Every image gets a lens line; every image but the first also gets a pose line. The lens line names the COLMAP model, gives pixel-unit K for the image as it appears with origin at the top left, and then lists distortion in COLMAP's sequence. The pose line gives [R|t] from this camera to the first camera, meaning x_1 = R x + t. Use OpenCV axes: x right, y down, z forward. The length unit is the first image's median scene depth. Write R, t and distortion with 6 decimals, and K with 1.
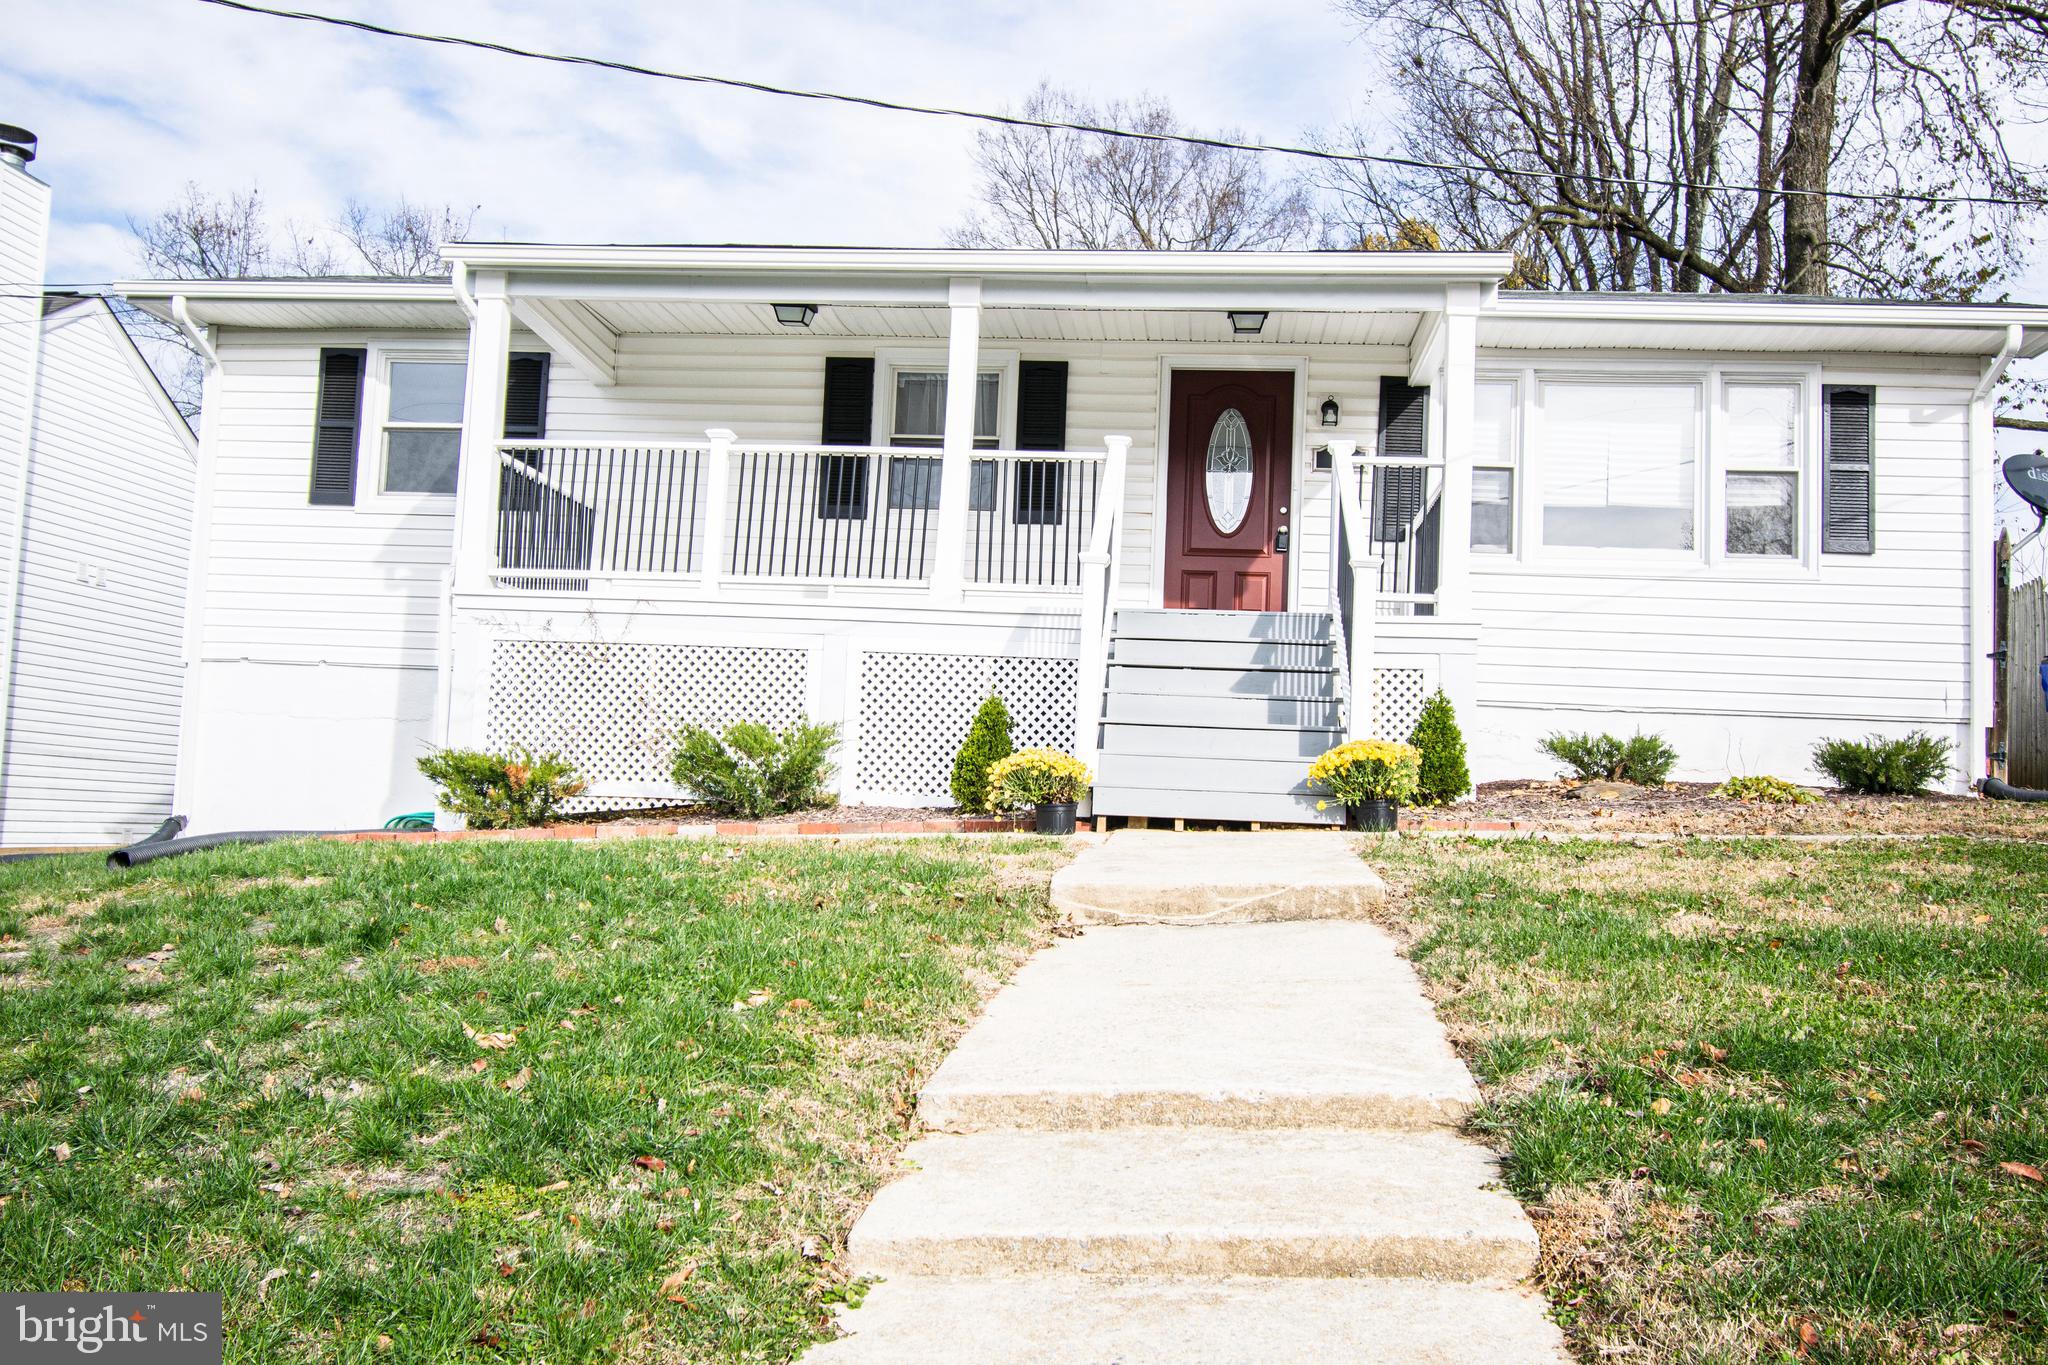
lens RADIAL K [[1706.0, 0, 1035.1], [0, 1706.0, 691.4], [0, 0, 1]] dist [0.006915, 0.010533]
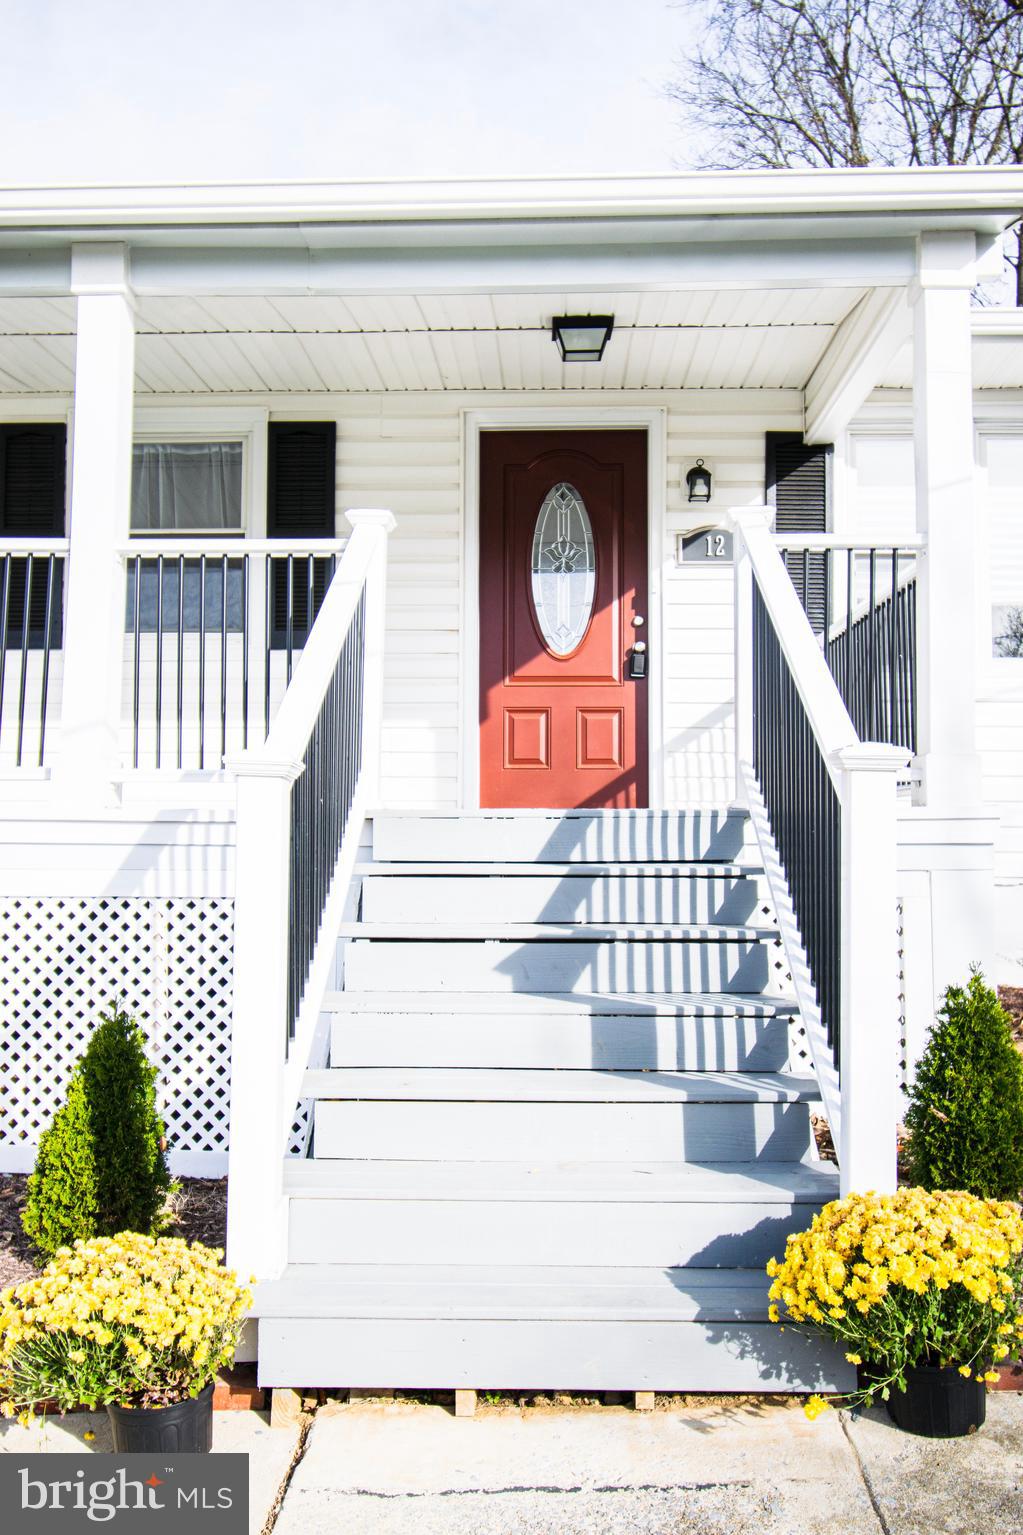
lens RADIAL K [[1278.6, 0, 511.5], [0, 1278.6, 767.5], [0, 0, 1]] dist [0.006915, 0.010533]
pose [[0.997269, -0.035533, 0.064741, 0.055794], [0.034216, 0.999187, 0.021332, -0.059100], [-0.065446, -0.019058, 0.997674, 0.474743]]
